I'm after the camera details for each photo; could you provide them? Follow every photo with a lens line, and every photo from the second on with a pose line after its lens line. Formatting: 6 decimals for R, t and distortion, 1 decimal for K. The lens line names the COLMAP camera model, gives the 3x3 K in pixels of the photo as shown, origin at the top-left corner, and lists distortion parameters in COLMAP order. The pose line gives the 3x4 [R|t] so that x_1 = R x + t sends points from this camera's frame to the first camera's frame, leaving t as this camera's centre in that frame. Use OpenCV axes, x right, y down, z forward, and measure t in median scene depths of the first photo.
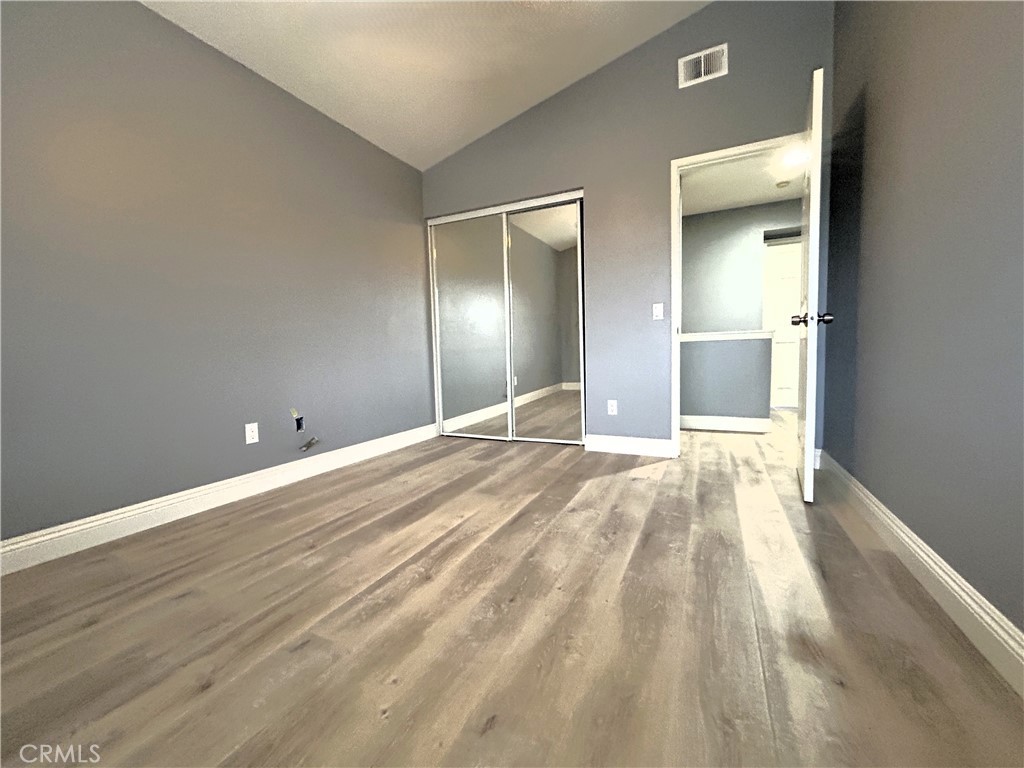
lens RADIAL K [[415.5, 0, 511.8], [0, 415.5, 382.9], [0, 0, 1]] dist [-0.000576, 0.000299]
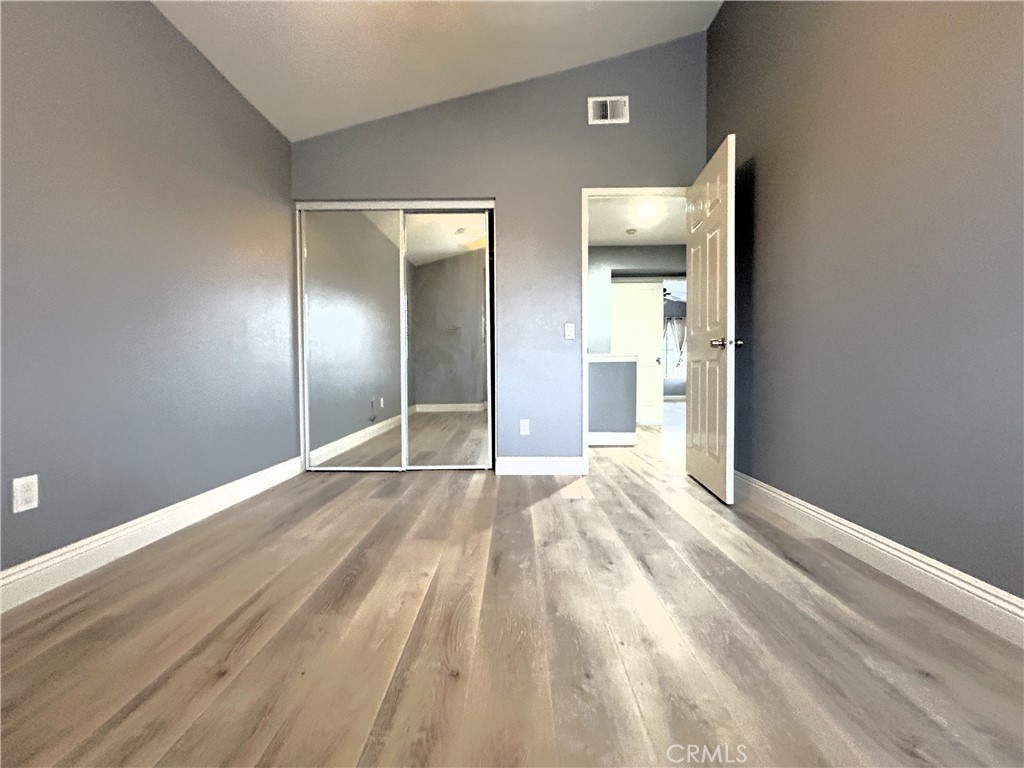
lens RADIAL K [[415.5, 0, 511.8], [0, 415.5, 382.9], [0, 0, 1]] dist [-0.000576, 0.000299]
pose [[0.906063, 0.009234, 0.423042, -0.229597], [0.012916, 0.998693, -0.049462, 0.004139], [-0.422946, 0.050280, 0.904759, 0.160276]]
